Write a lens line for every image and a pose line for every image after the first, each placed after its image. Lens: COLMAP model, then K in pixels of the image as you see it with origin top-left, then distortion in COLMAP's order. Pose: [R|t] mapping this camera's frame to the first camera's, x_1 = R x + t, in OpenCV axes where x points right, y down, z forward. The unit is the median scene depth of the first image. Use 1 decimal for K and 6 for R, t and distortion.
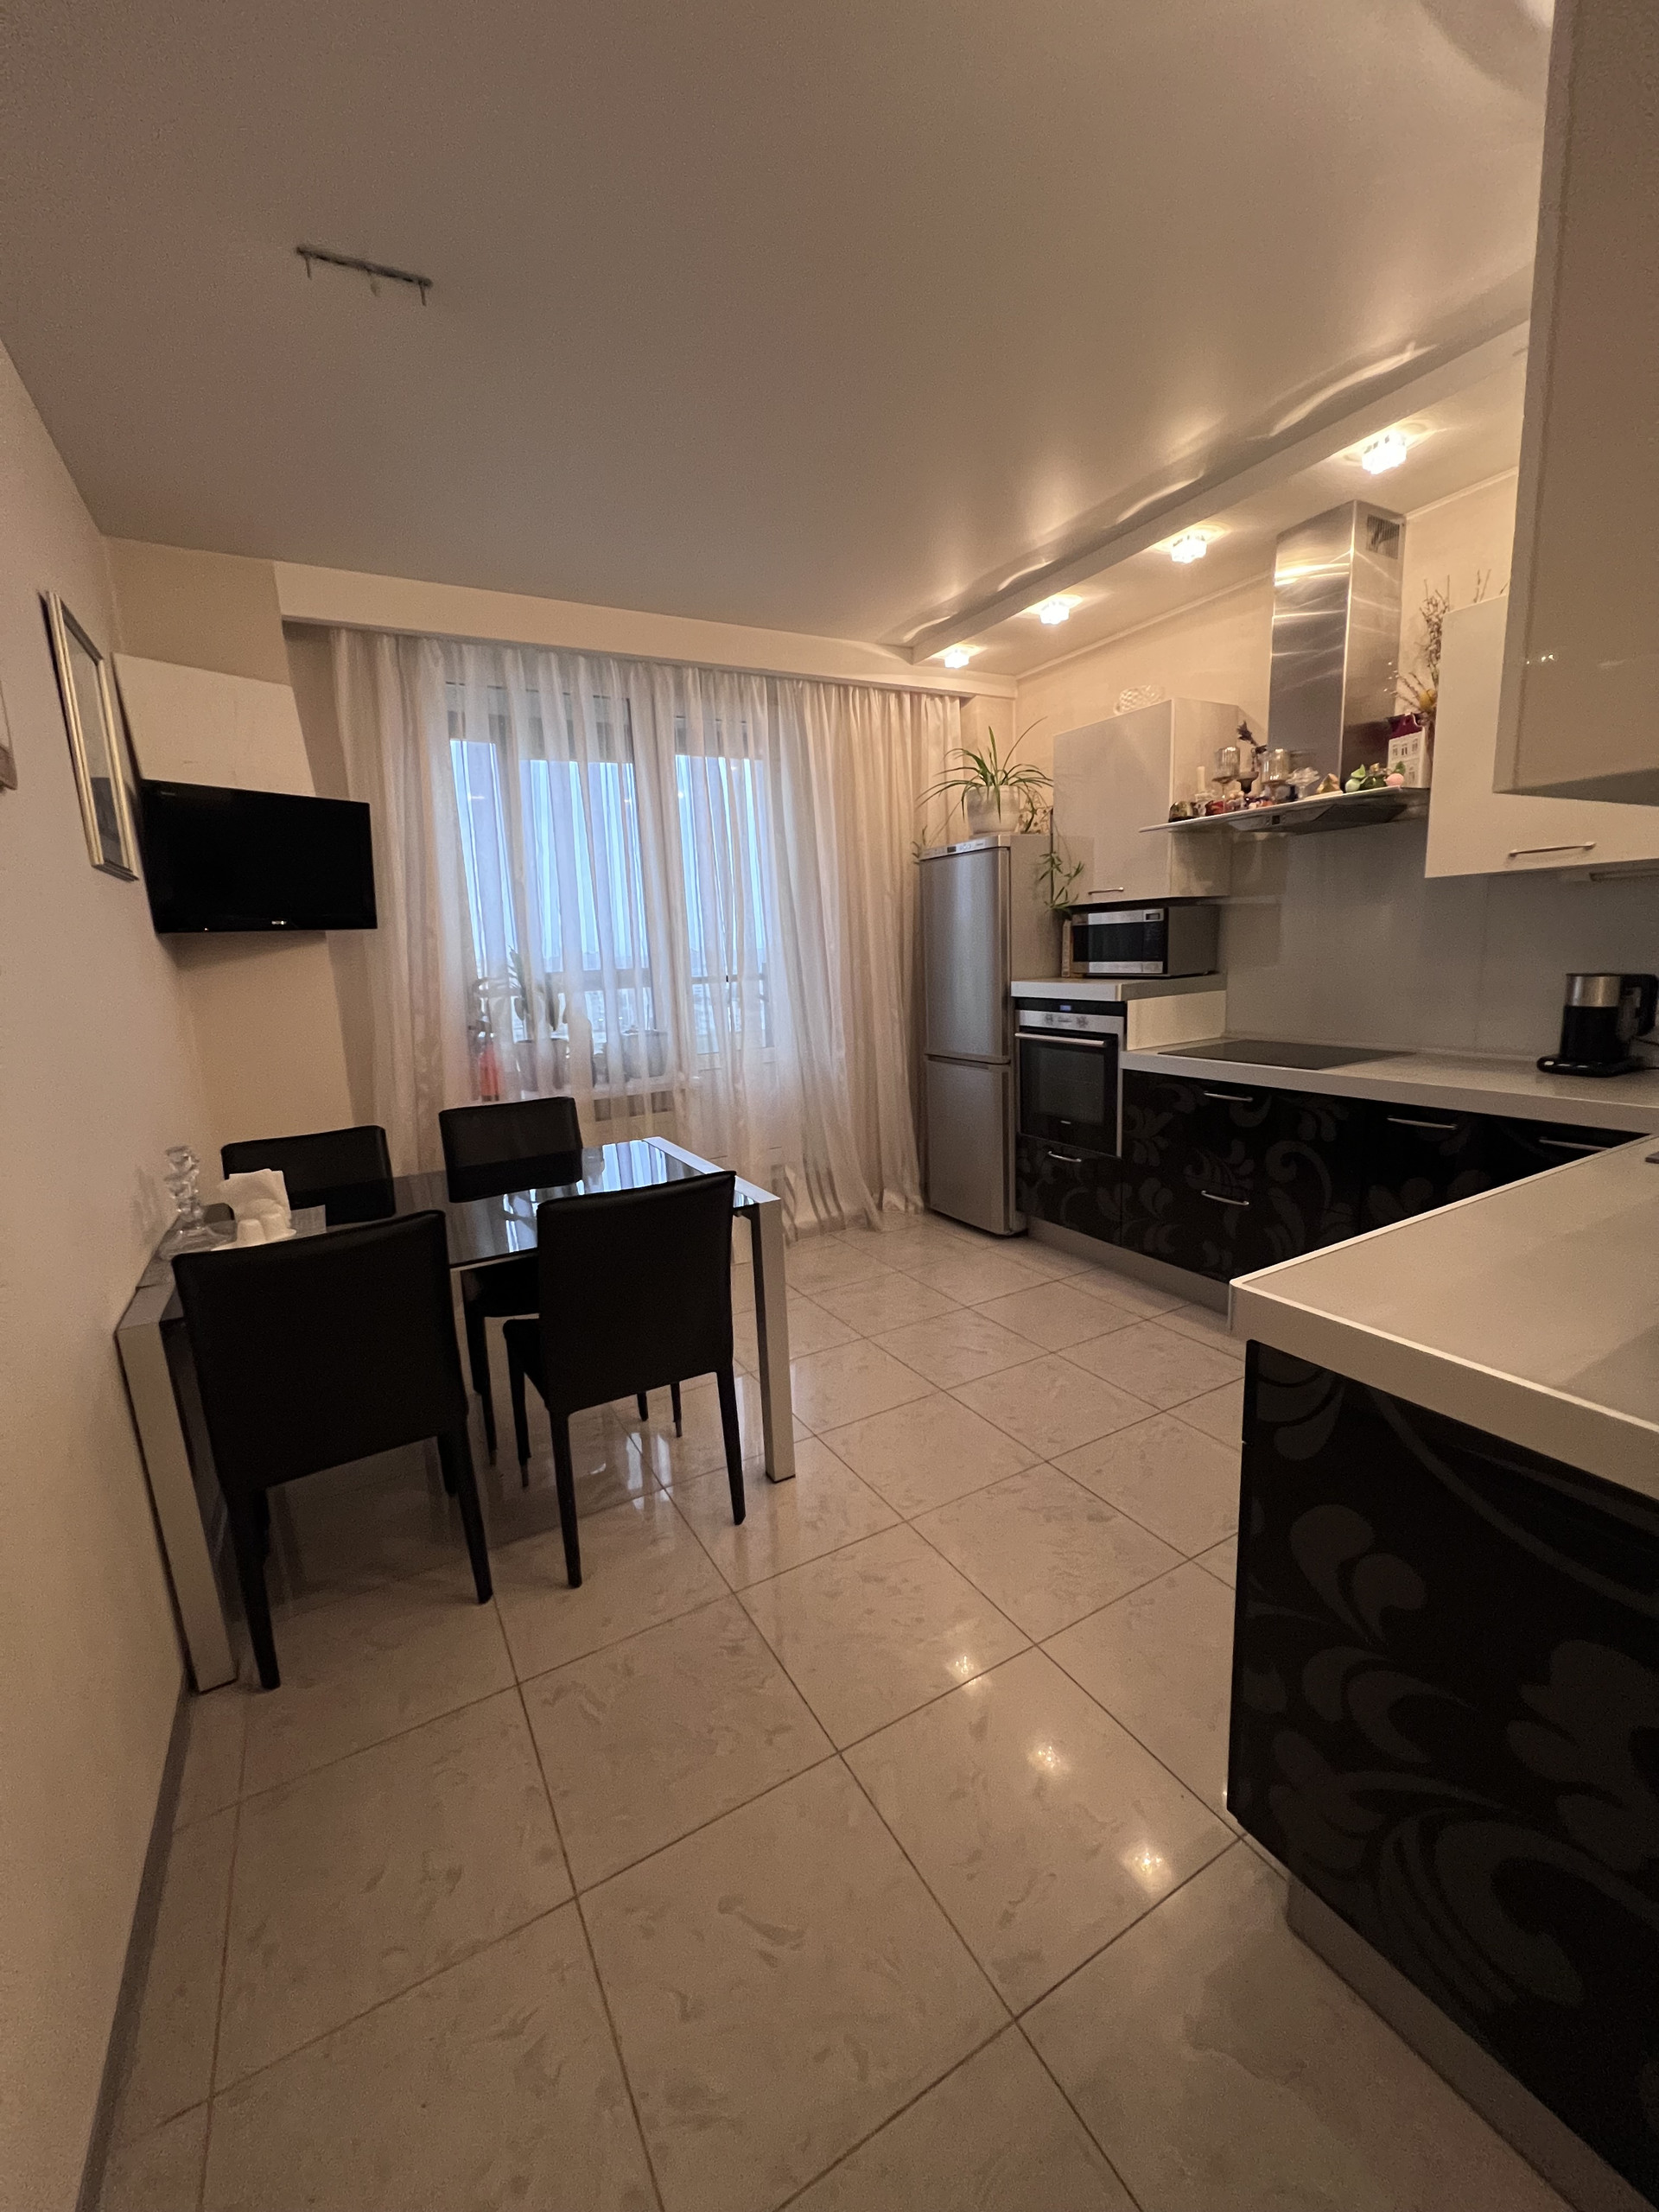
lens RADIAL K [[896.7, 0, 829.5], [0, 896.7, 1106.0], [0, 0, 1]] dist [-0.002021, -0.000058]
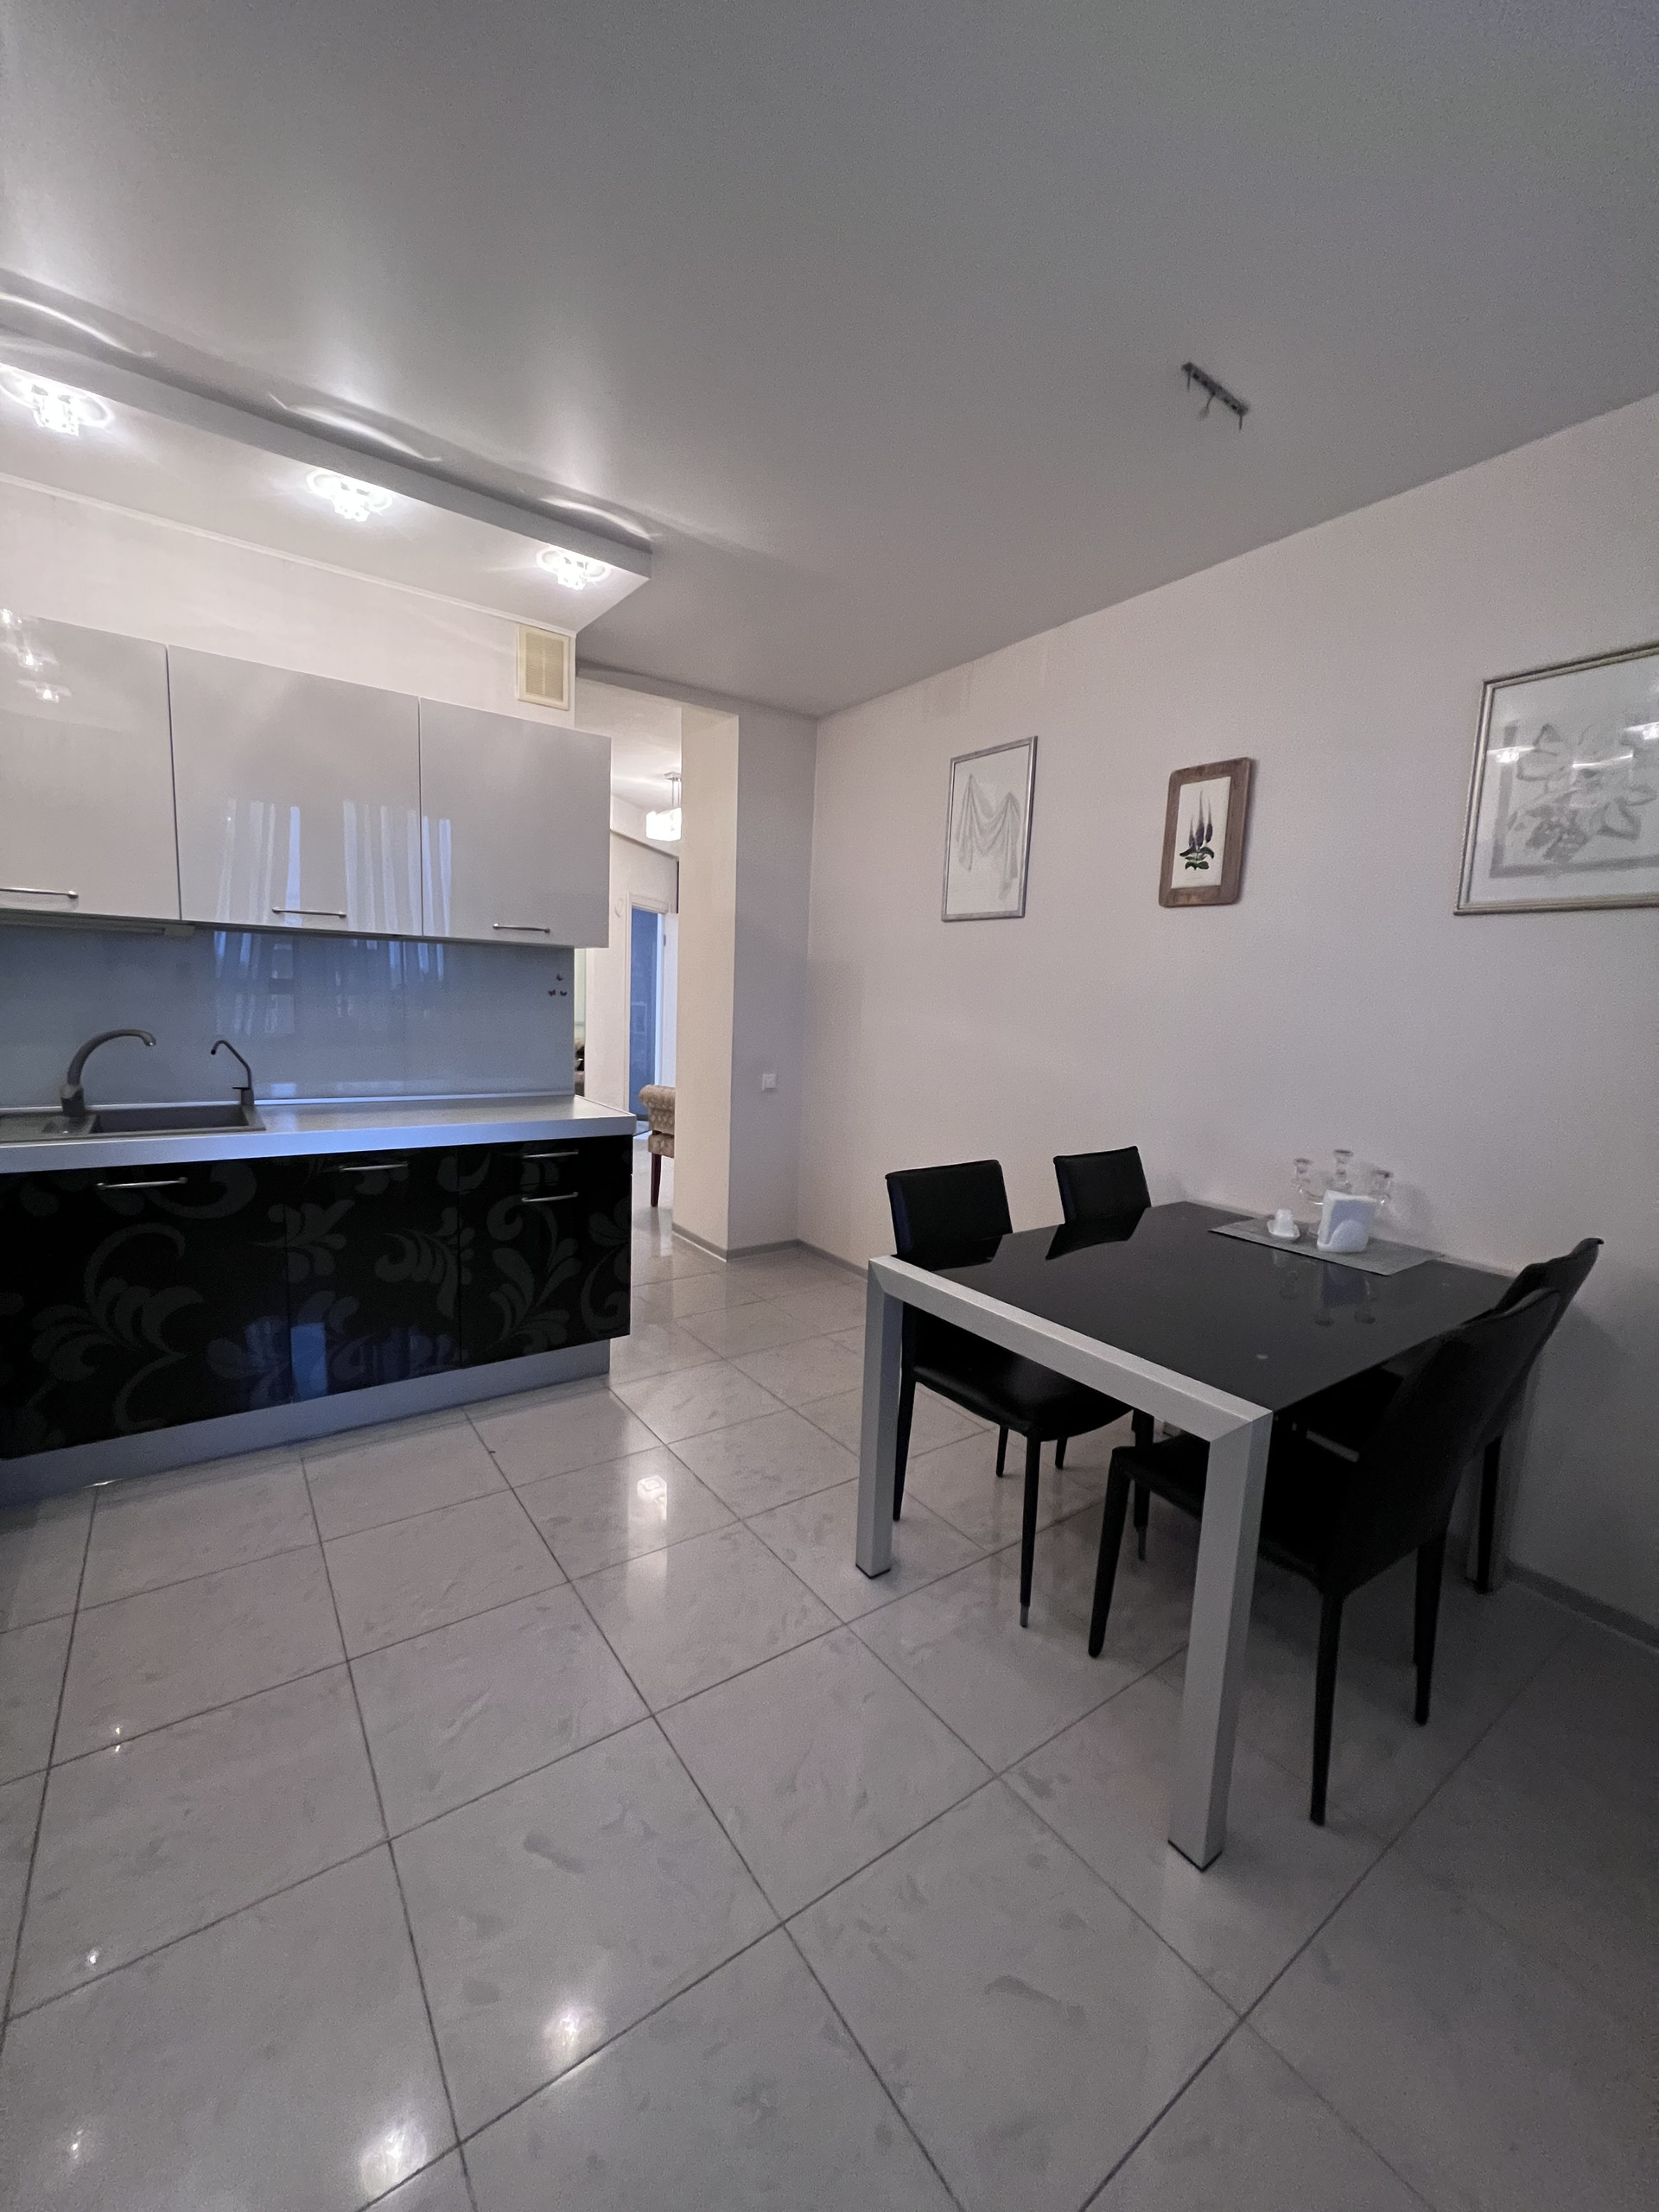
lens RADIAL K [[896.7, 0, 829.5], [0, 896.7, 1106.0], [0, 0, 1]] dist [-0.002021, -0.000058]
pose [[-0.108639, -0.080682, 0.990802, -0.372618], [0.139507, 0.985600, 0.095555, -0.076814], [-0.984244, 0.148605, -0.095819, 0.555443]]
